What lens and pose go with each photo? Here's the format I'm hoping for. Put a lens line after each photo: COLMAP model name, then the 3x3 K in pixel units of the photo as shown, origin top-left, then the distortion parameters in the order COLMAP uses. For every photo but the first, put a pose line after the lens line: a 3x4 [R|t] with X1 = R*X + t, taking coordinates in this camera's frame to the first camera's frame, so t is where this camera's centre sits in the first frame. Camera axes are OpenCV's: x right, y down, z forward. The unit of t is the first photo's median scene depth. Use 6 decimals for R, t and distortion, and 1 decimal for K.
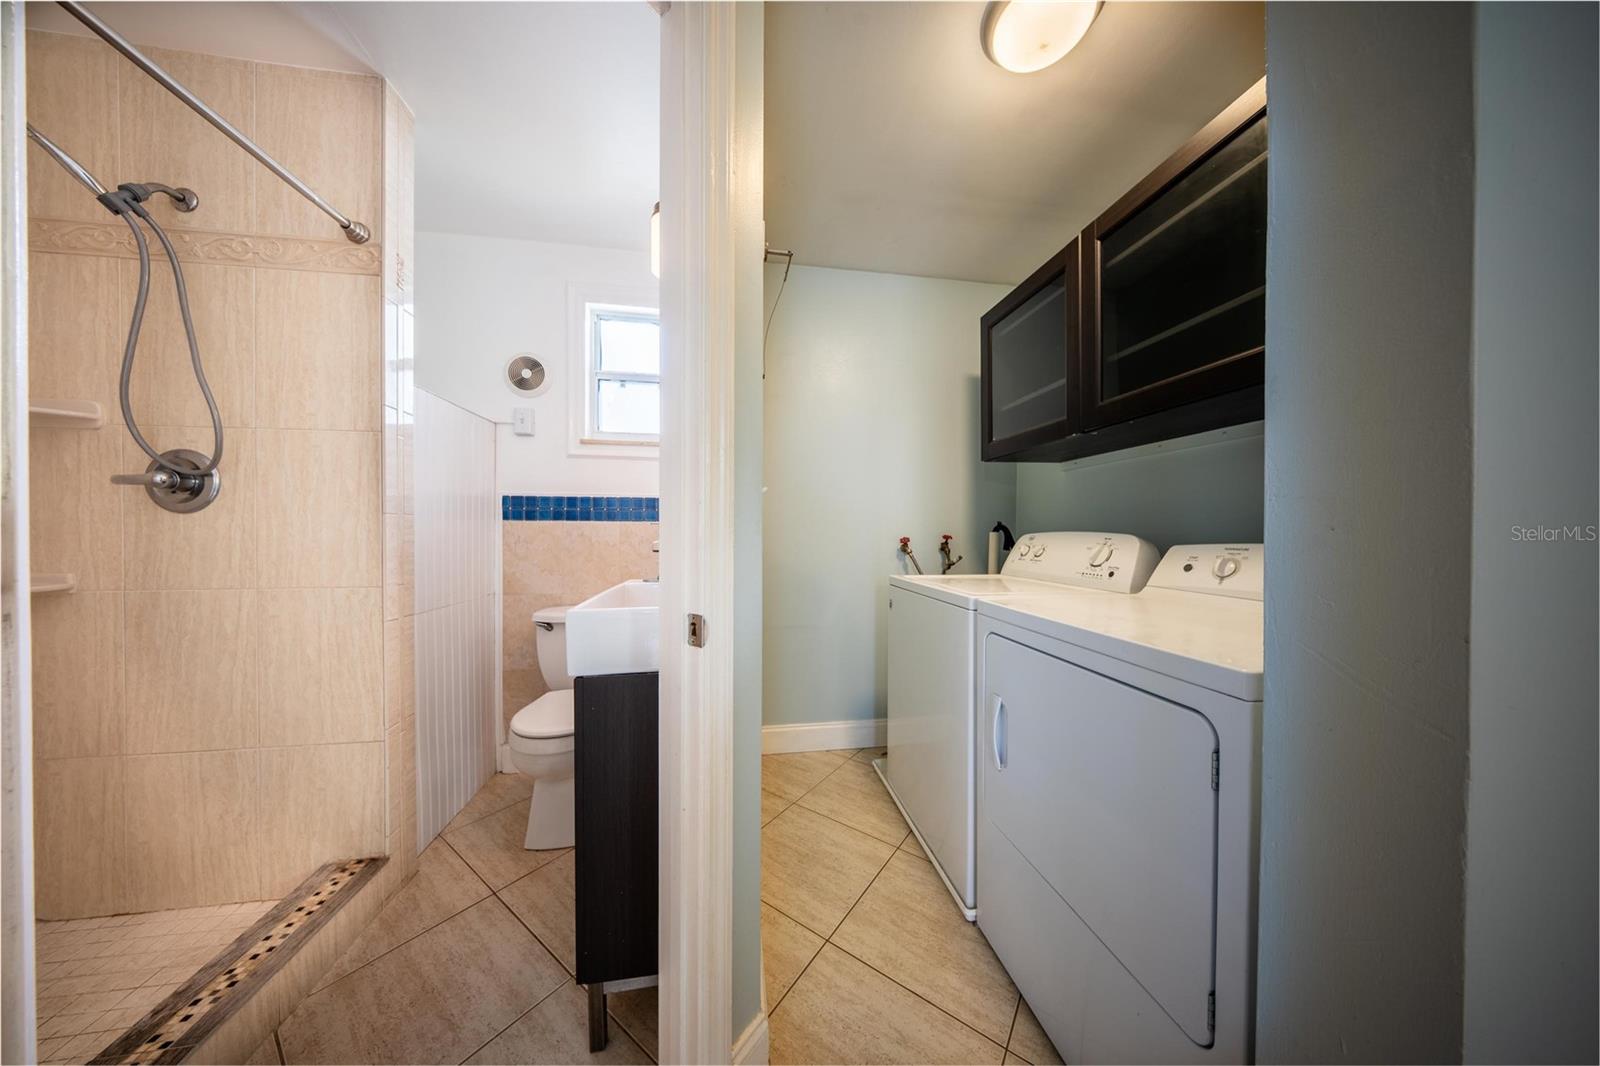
lens RADIAL K [[476.7, 0, 800.0], [0, 476.7, 533.0], [0, 0, 1]] dist [0.058461, -0.000008]
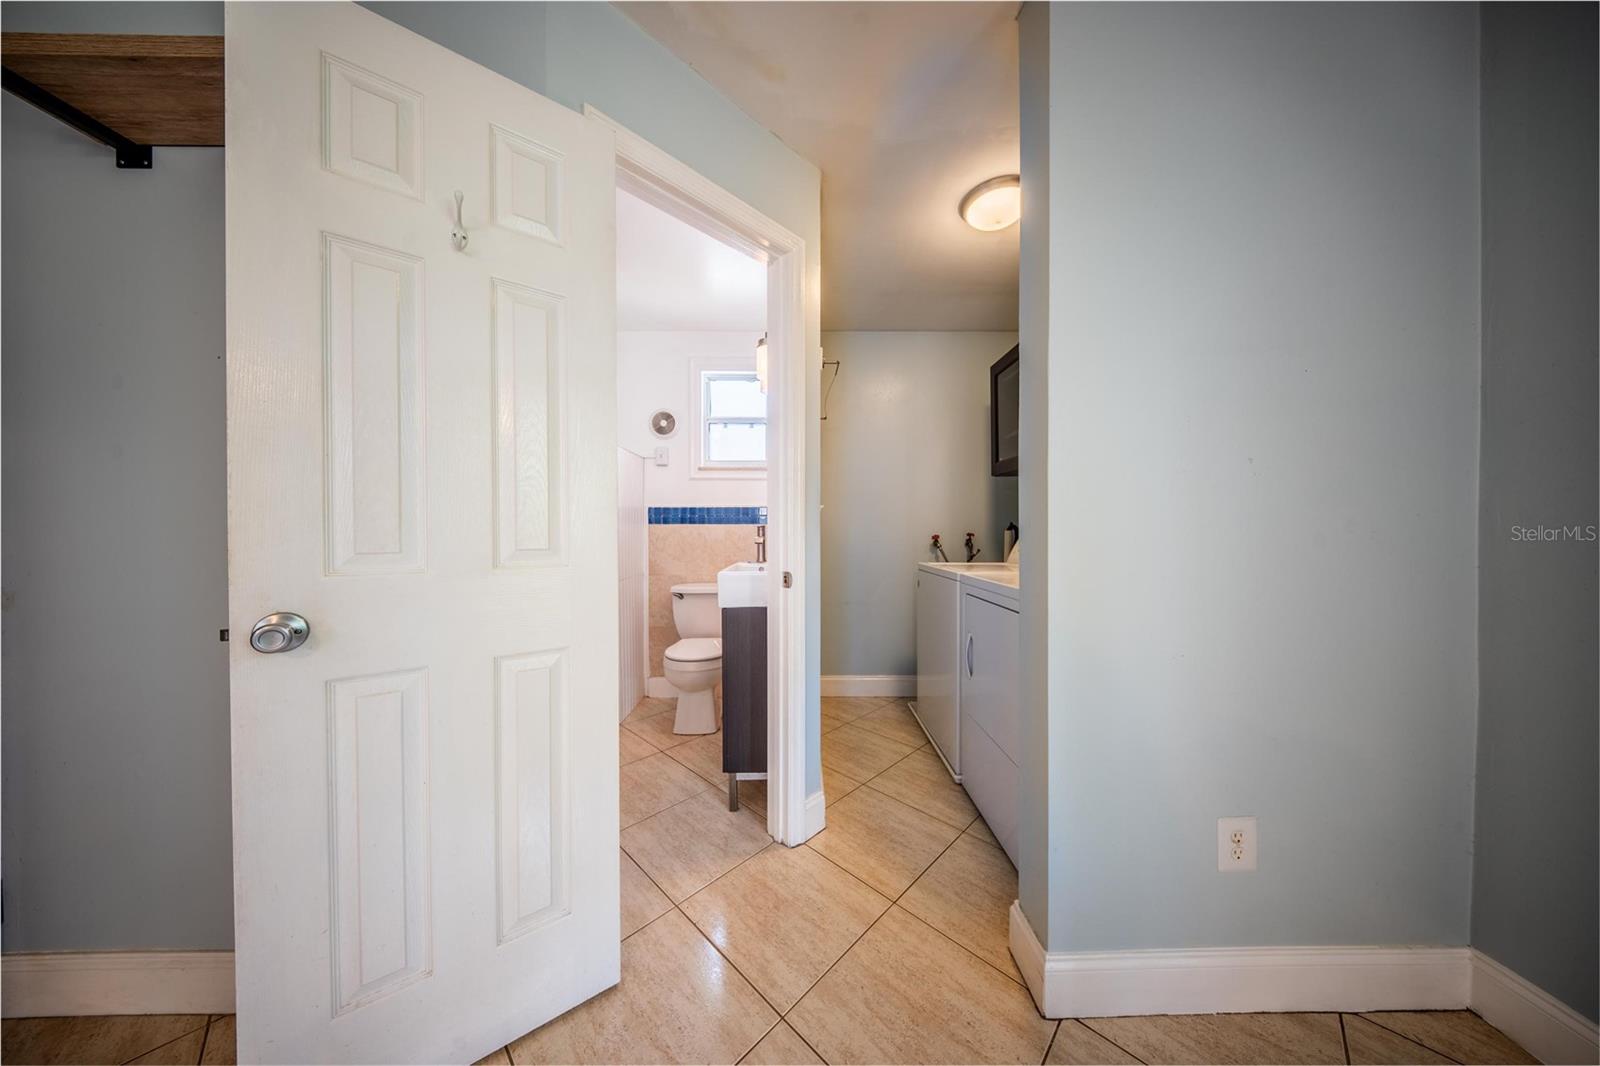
lens RADIAL K [[476.7, 0, 800.0], [0, 476.7, 533.0], [0, 0, 1]] dist [0.058461, -0.000008]
pose [[0.988683, -0.004369, -0.149959, 0.055622], [0.004665, 0.999988, 0.001626, 0.000407], [0.149950, -0.002307, 0.988691, -0.356005]]
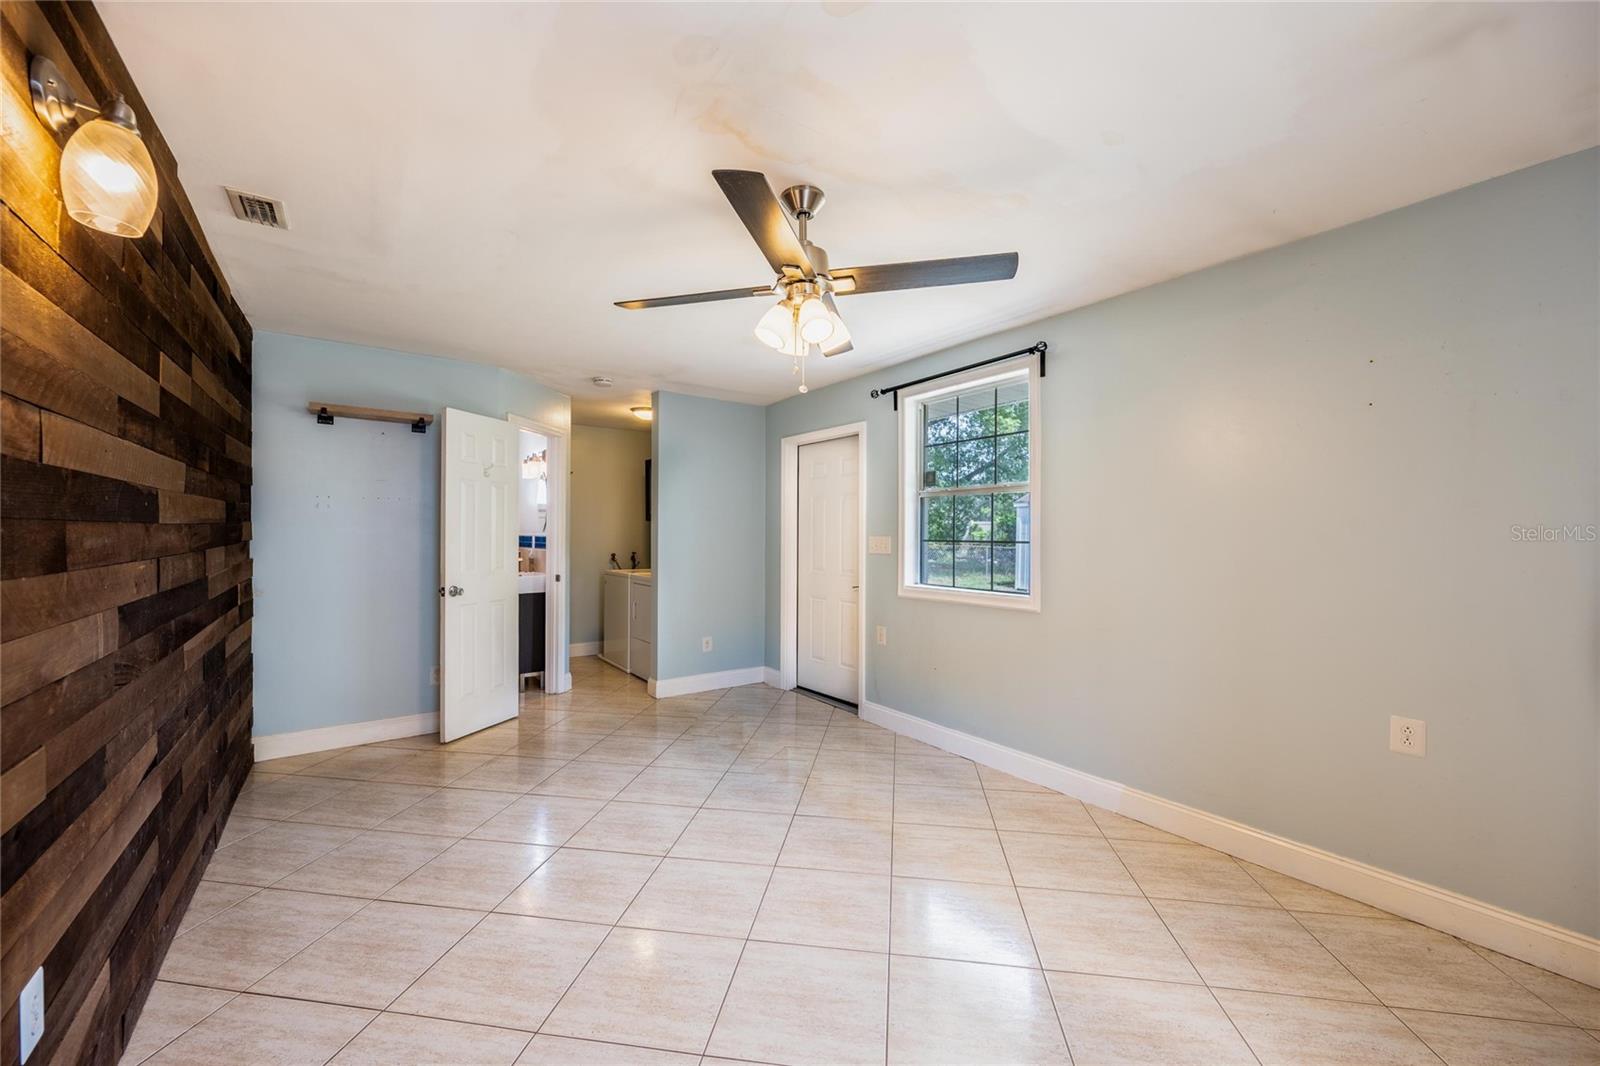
lens RADIAL K [[629.6, 0, 800.0], [0, 629.6, 533.0], [0, 0, 1]] dist [-0.000429, -0.000321]
pose [[0.893265, -0.002686, 0.449523, -0.328749], [0.003011, 0.999995, -0.000009, -0.085094], [-0.449521, 0.001362, 0.893269, -2.061279]]
